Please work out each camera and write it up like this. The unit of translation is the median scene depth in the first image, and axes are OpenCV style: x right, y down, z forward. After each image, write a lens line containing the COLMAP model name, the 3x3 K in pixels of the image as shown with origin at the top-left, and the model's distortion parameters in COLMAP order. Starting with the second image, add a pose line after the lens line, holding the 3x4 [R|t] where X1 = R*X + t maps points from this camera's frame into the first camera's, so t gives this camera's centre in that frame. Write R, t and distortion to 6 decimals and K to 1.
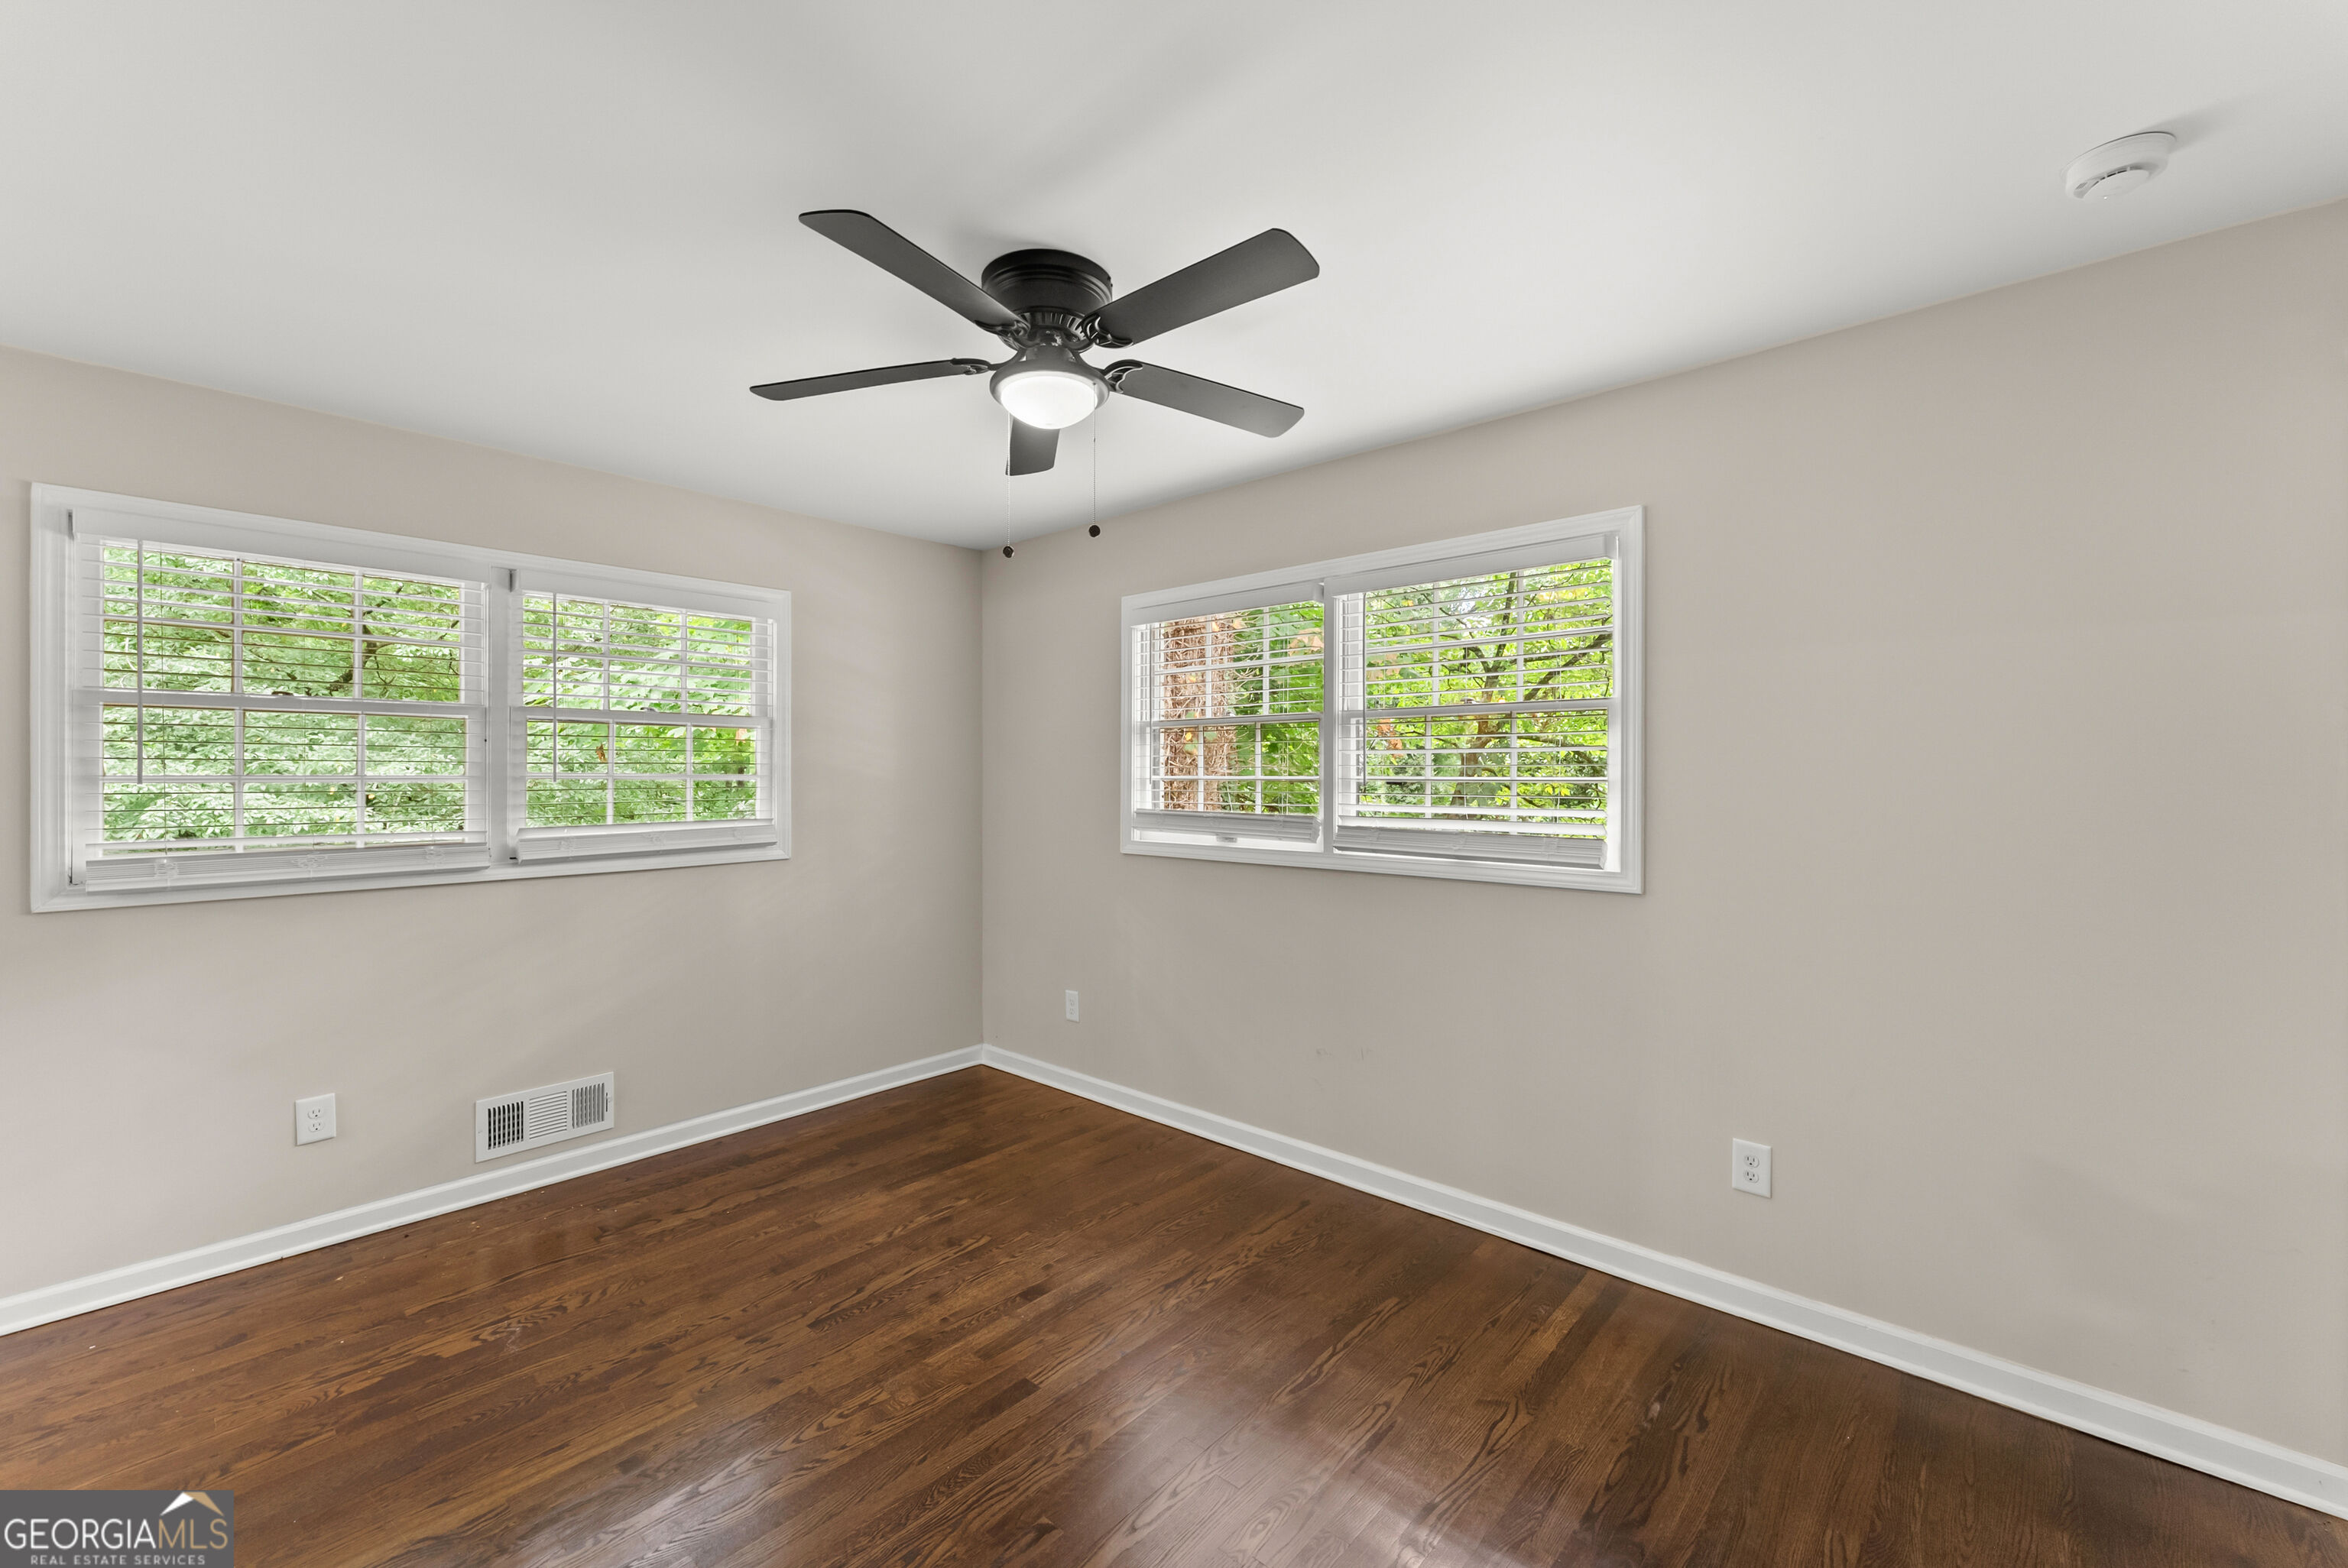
lens RADIAL K [[951.7, 0, 1172.6], [0, 951.7, 776.4], [0, 0, 1]] dist [0.000715, 0.000074]
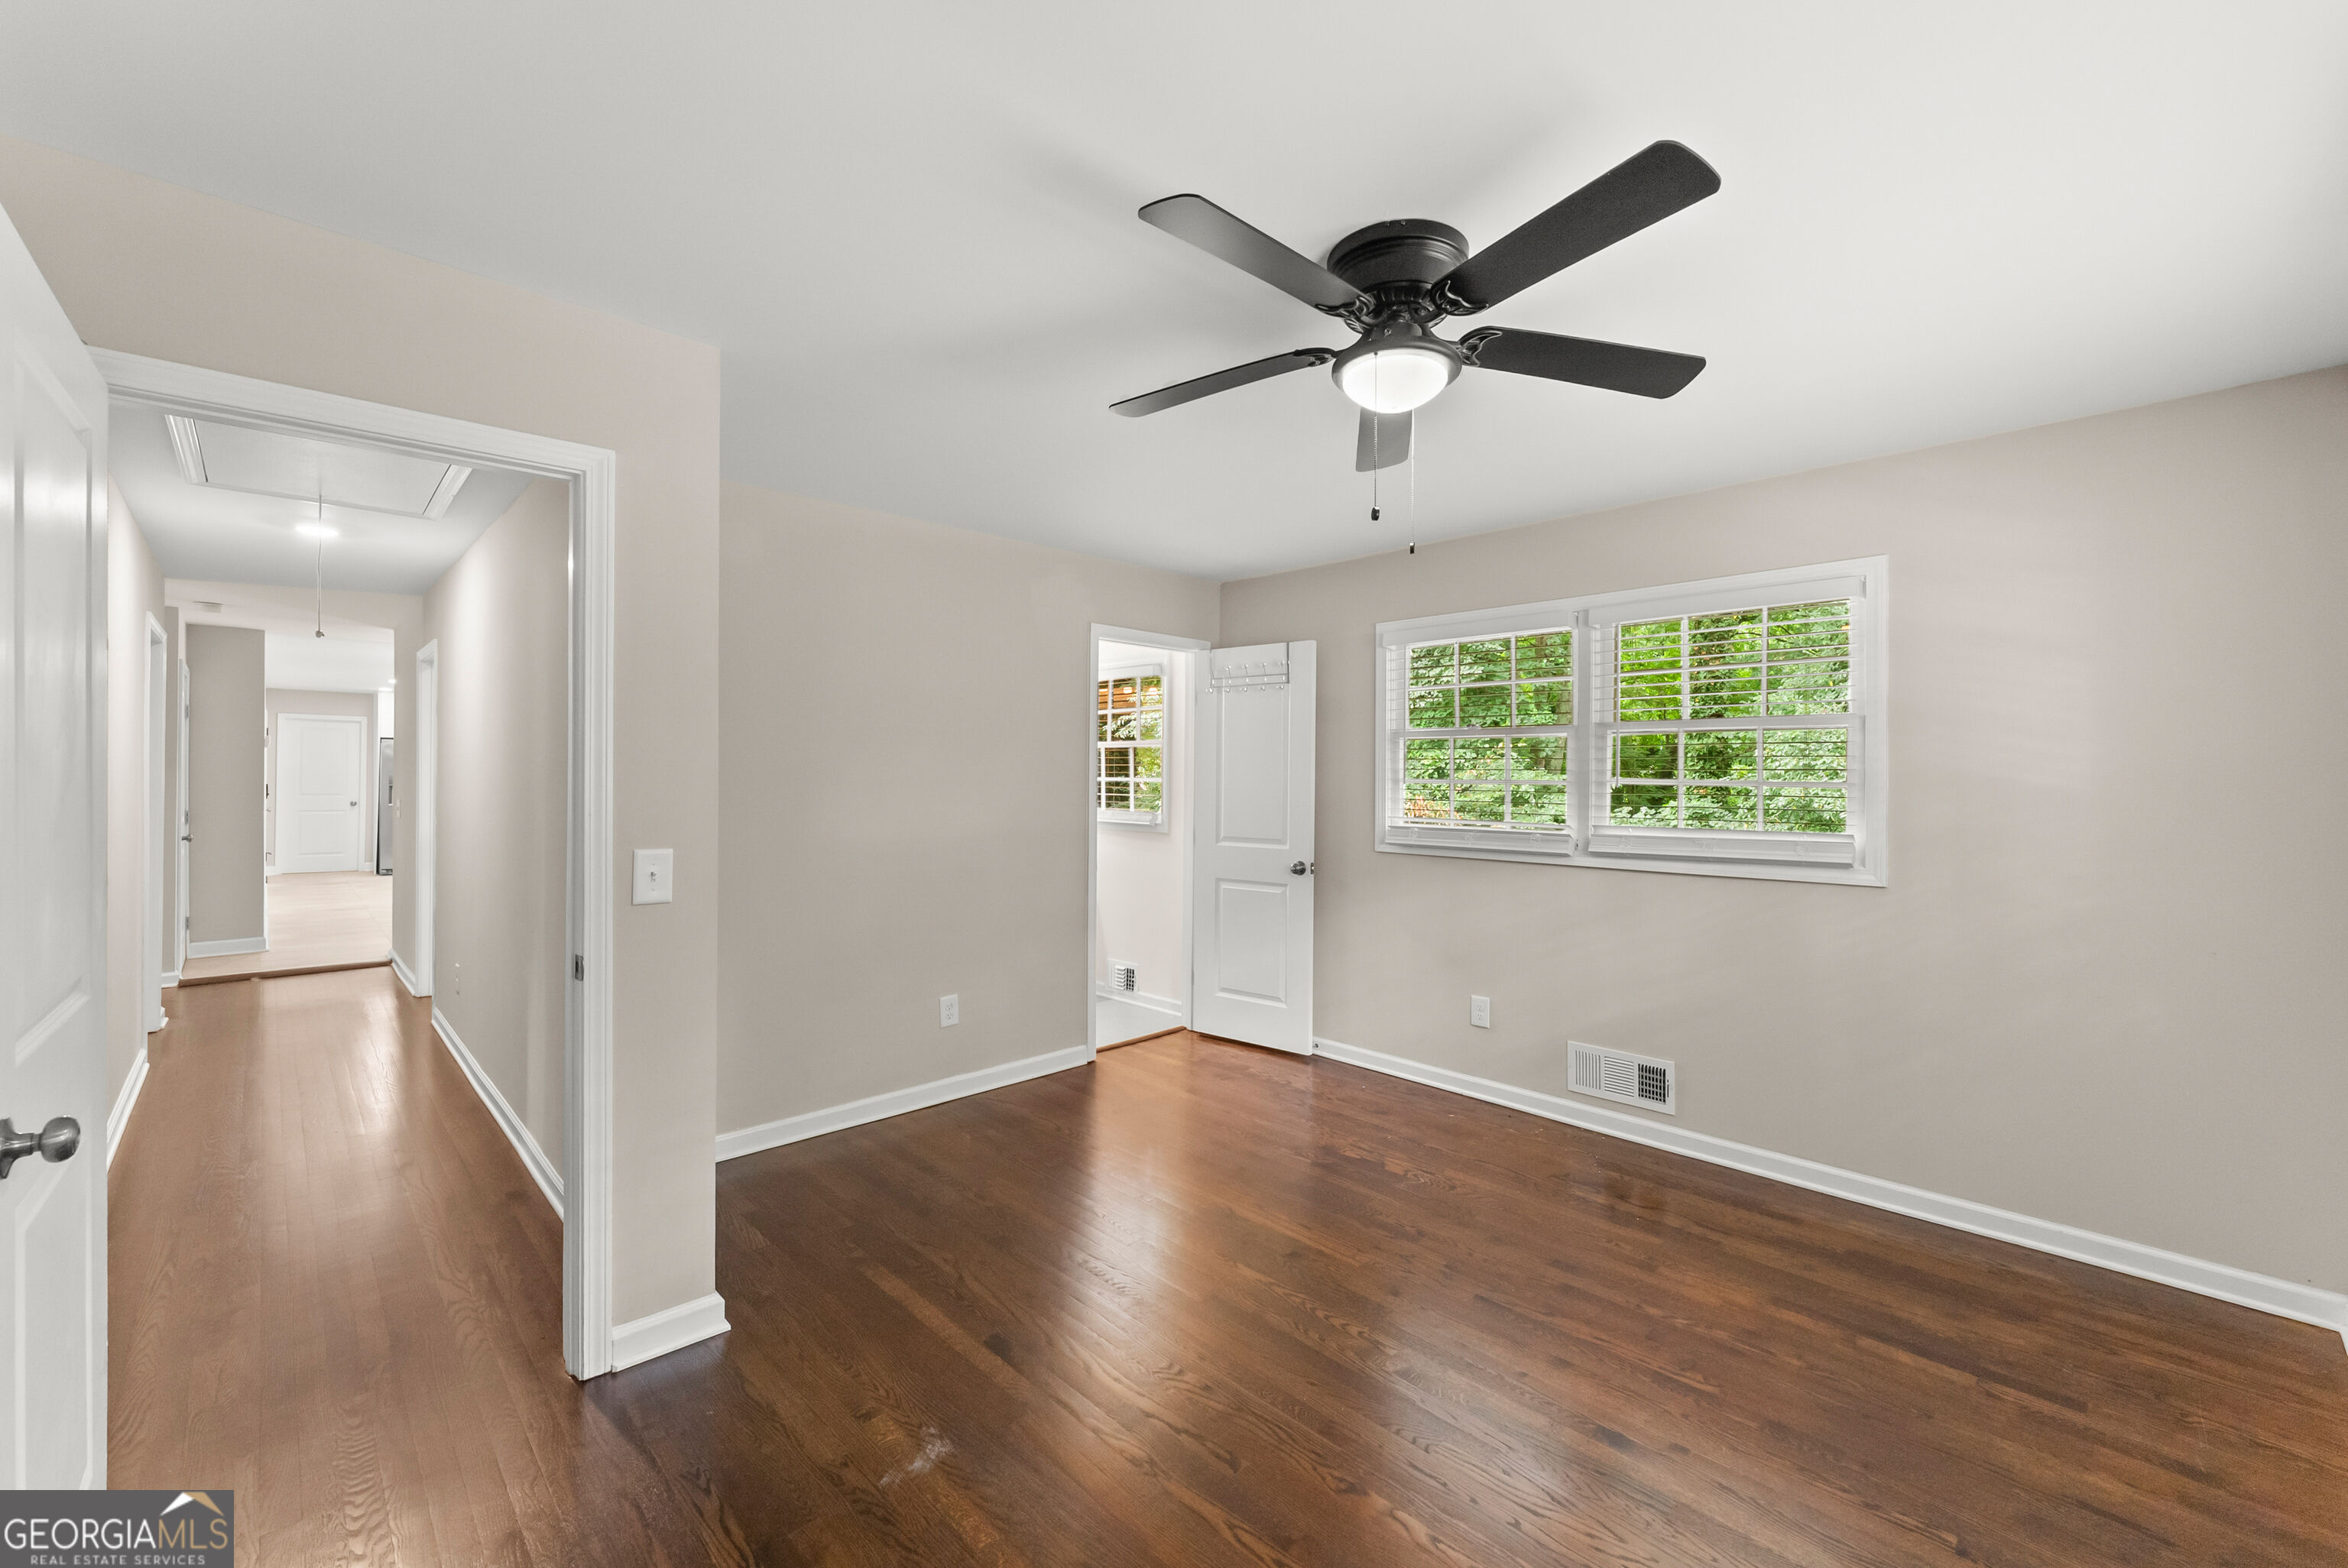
lens RADIAL K [[951.7, 0, 1172.6], [0, 951.7, 776.4], [0, 0, 1]] dist [0.000715, 0.000074]
pose [[-0.078630, 0.004074, -0.996896, 0.576503], [-0.004978, 0.999978, 0.004479, -0.009770], [0.996891, 0.005315, -0.078608, 0.596920]]
